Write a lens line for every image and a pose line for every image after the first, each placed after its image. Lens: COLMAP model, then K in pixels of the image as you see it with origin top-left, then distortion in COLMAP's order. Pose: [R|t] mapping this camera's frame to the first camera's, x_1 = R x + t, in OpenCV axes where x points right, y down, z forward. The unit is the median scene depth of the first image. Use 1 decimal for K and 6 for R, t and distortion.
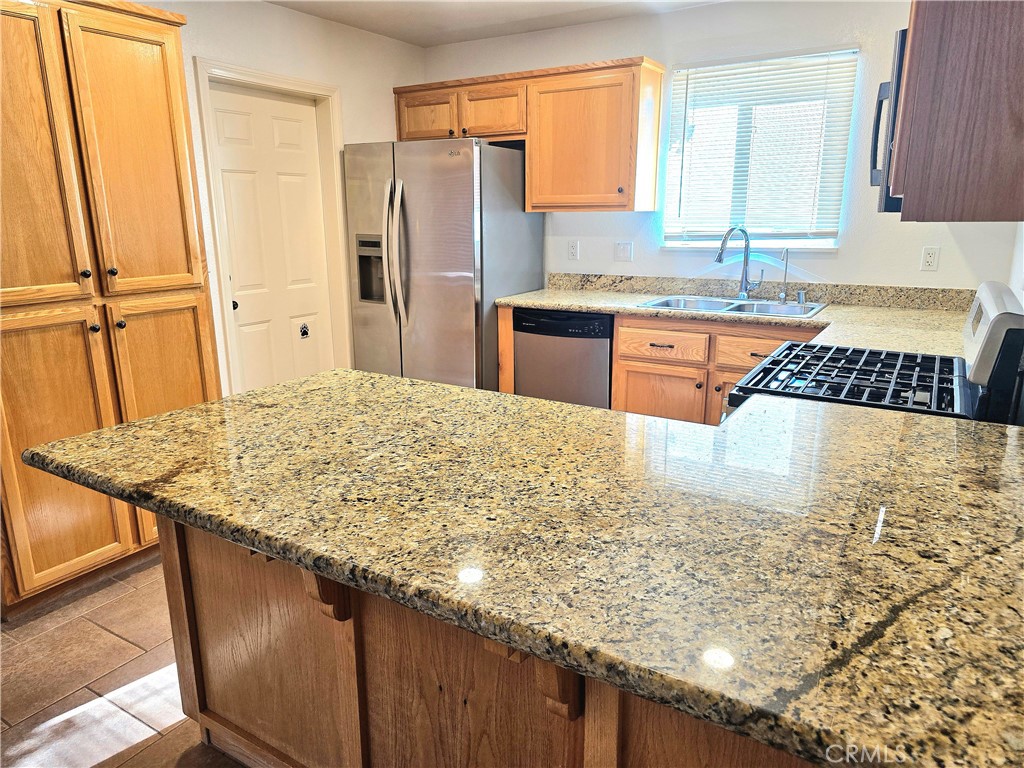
lens RADIAL K [[688.3, 0, 511.9], [0, 688.3, 385.7], [0, 0, 1]] dist [0.025461, -0.000366]
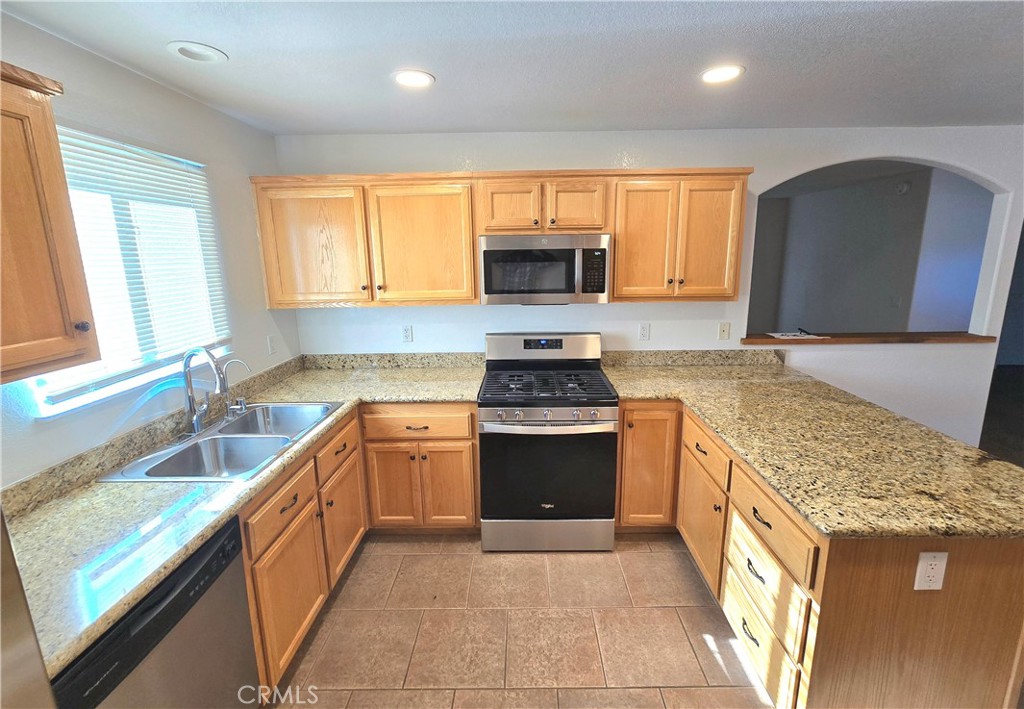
lens RADIAL K [[446.2, 0, 512.7], [0, 446.2, 347.9], [0, 0, 1]] dist [0.004187, 0.000841]
pose [[-0.513425, -0.170056, 0.841116, -0.651101], [0.227281, 0.918217, 0.324378, -0.695429], [-0.827489, 0.357714, -0.432785, 2.012139]]
